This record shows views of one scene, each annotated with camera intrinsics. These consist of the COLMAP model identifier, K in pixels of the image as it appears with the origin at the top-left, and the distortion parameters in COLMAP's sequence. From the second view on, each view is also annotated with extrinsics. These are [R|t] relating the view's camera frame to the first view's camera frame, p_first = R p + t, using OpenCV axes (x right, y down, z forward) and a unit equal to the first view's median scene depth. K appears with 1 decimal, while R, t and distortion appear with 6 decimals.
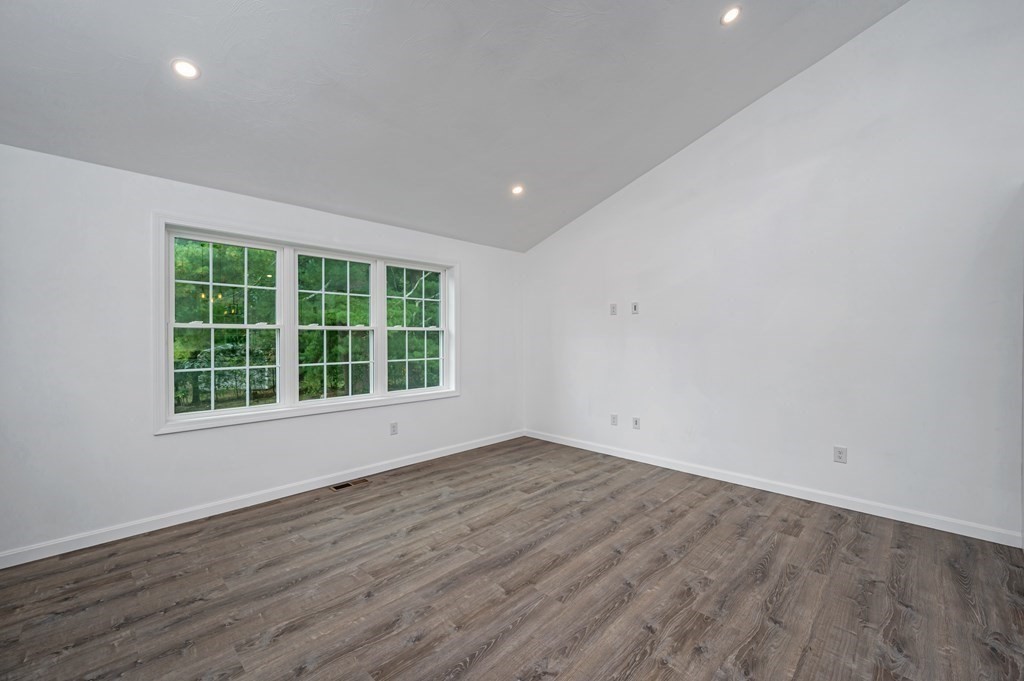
lens RADIAL K [[411.4, 0, 516.3], [0, 411.4, 339.4], [0, 0, 1]] dist [0.002231, -0.000062]
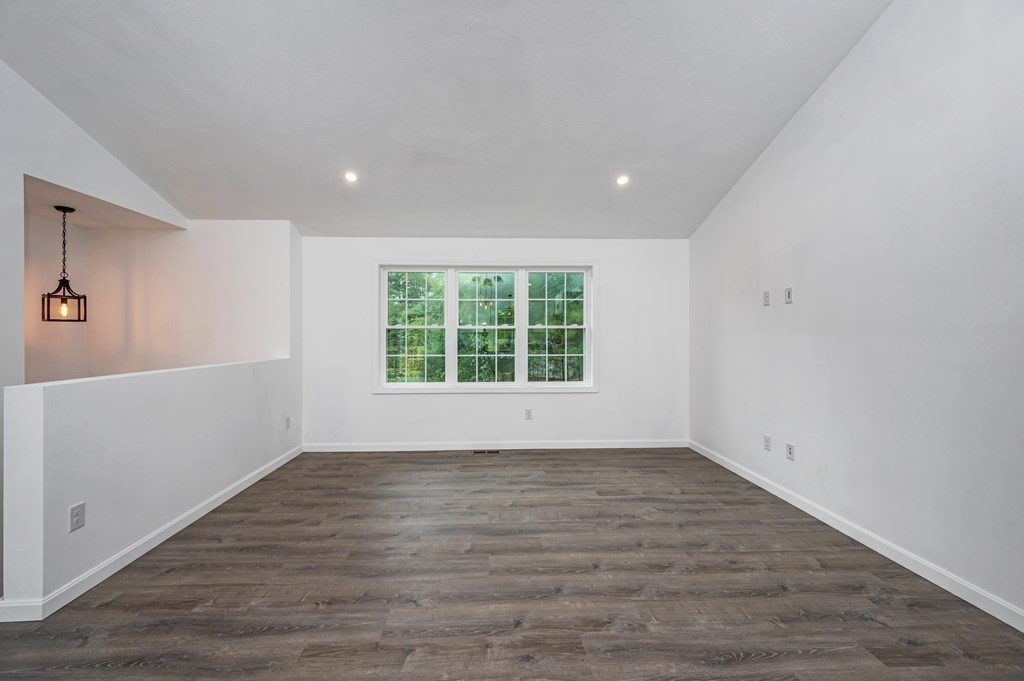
lens RADIAL K [[411.4, 0, 499.4], [0, 411.4, 350.1], [0, 0, 1]] dist [0.002231, -0.000062]
pose [[0.721943, 0.027506, -0.691406, 0.611950], [-0.002940, 0.999322, 0.036687, -0.009972], [0.691947, -0.024453, 0.721534, 0.151731]]
